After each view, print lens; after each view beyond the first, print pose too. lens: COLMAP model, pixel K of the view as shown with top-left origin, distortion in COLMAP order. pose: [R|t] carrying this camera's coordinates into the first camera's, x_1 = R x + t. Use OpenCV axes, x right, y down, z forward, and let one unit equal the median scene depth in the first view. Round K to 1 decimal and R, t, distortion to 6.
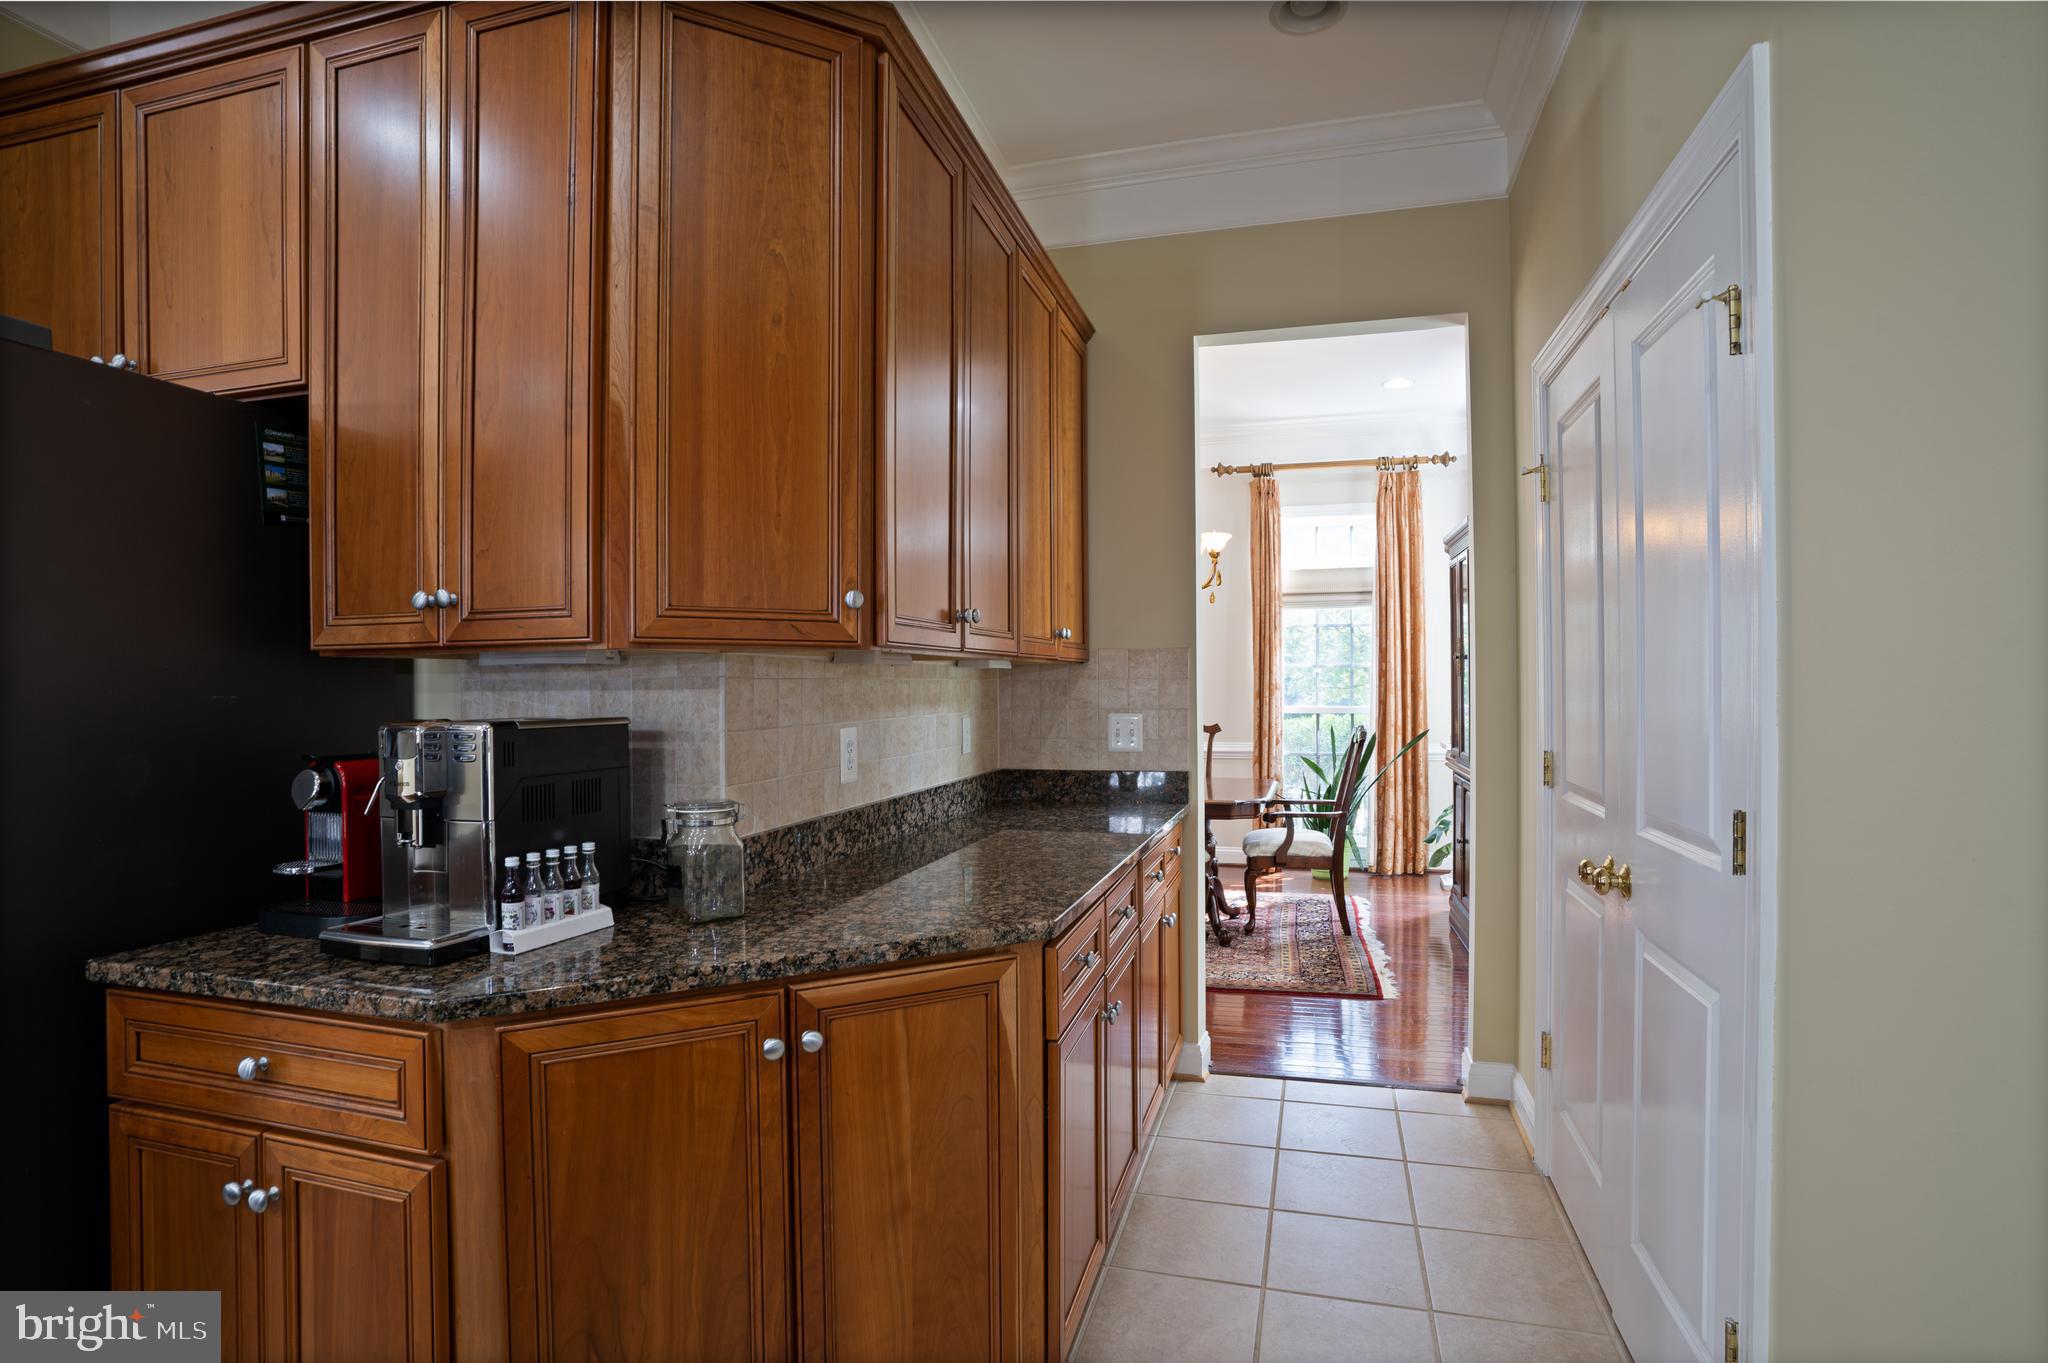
lens RADIAL K [[1003.7, 0, 1021.5], [0, 1003.7, 682.8], [0, 0, 1]] dist [-0.077923, 0.032958]
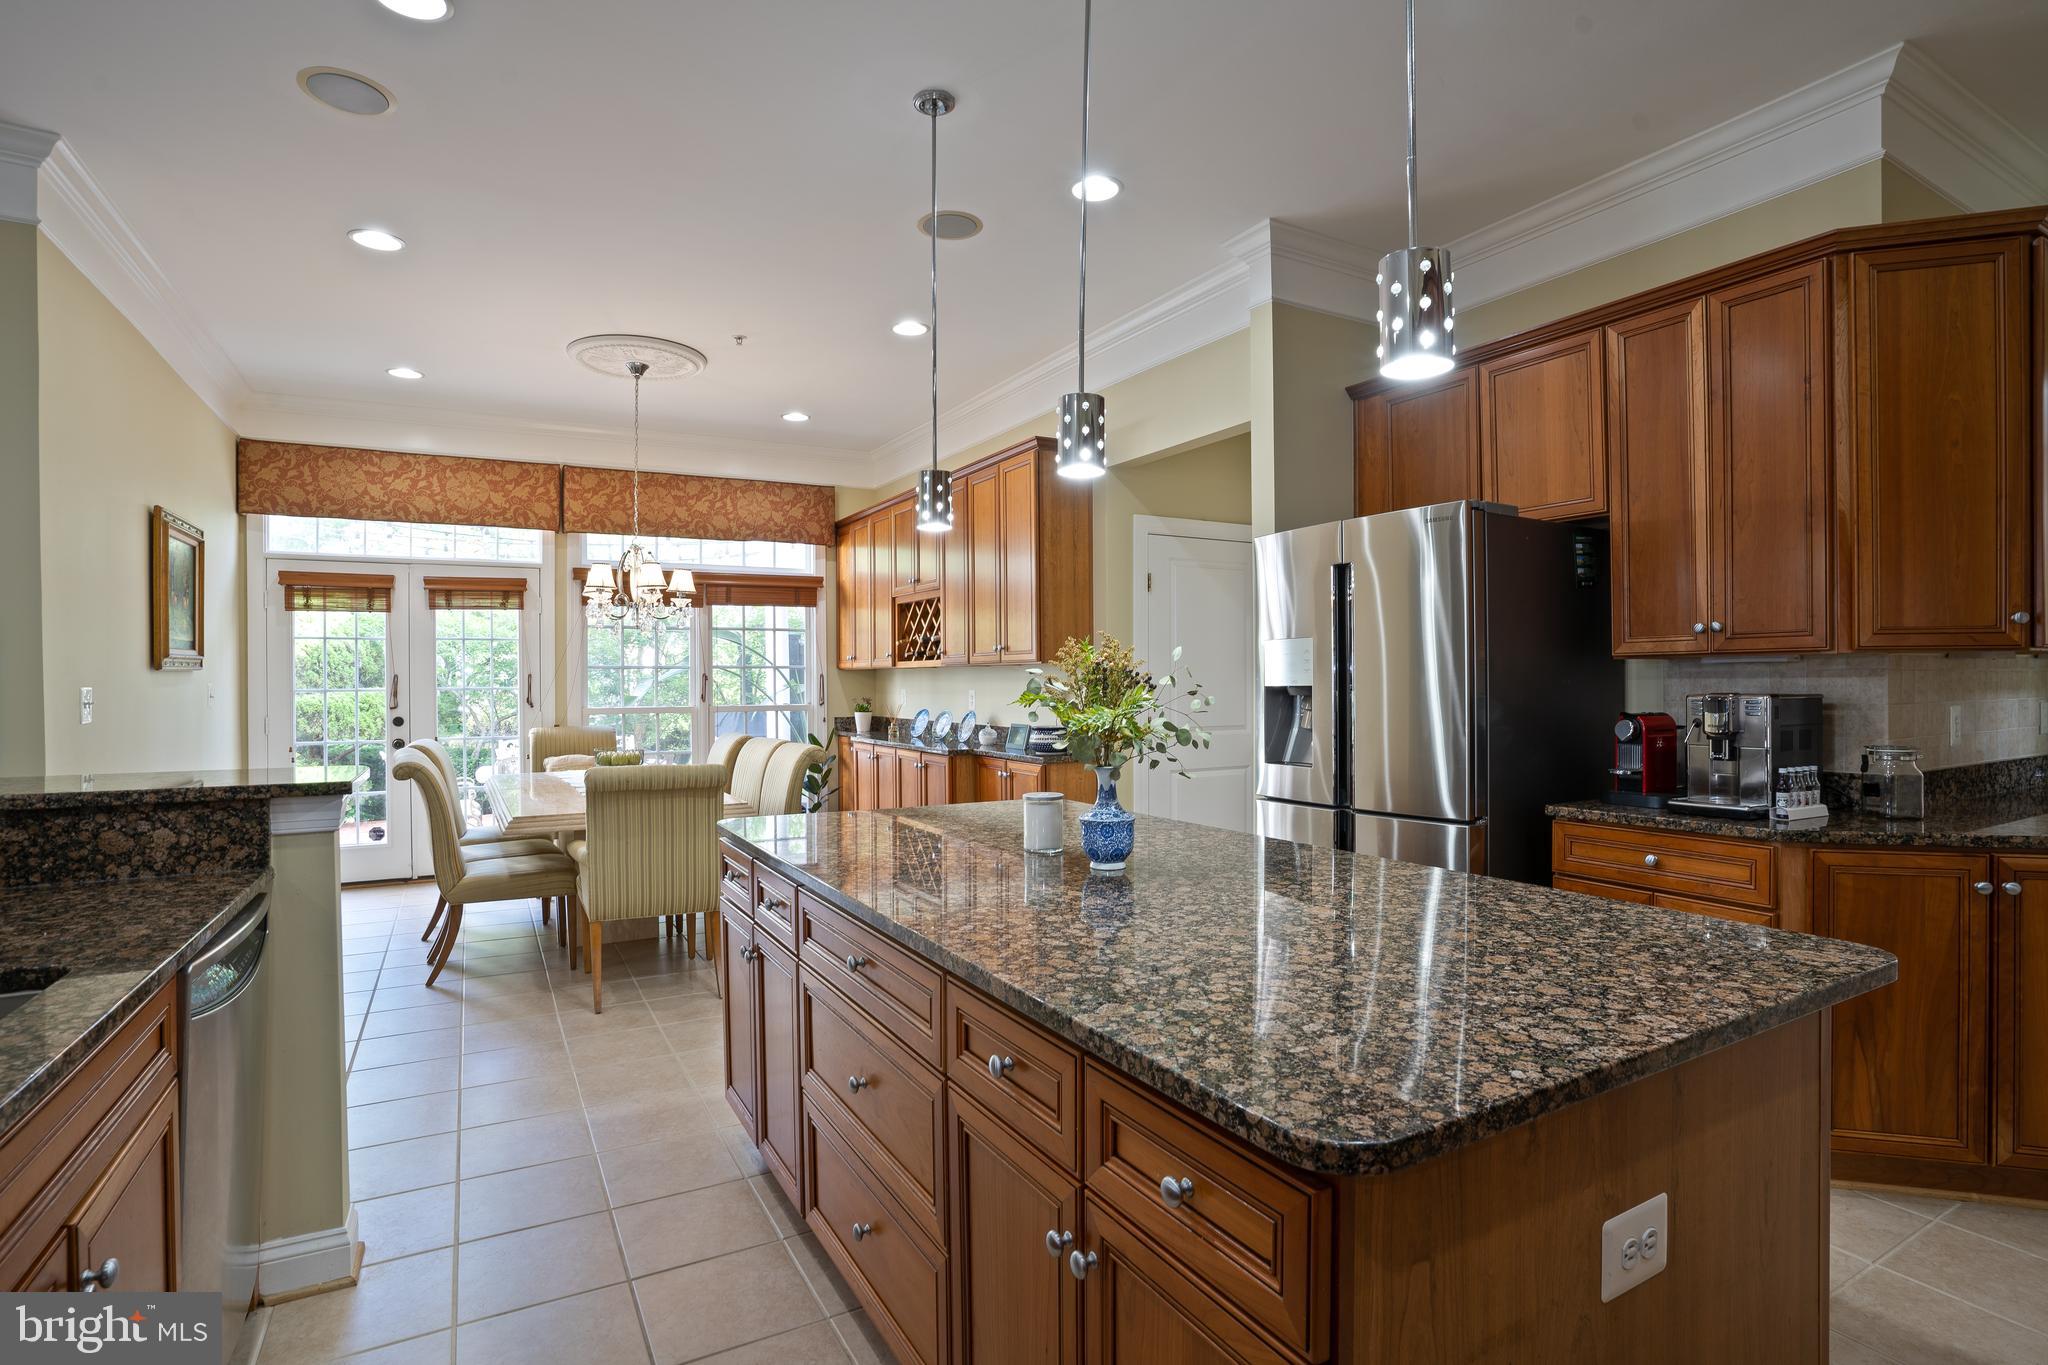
lens RADIAL K [[1003.7, 0, 1021.5], [0, 1003.7, 683.8], [0, 0, 1]] dist [-0.077923, 0.032958]
pose [[0.715755, 0.002601, -0.698346, -0.250888], [0.004352, 0.999957, 0.008185, -0.001000], [0.698338, -0.008898, 0.715713, -1.169997]]
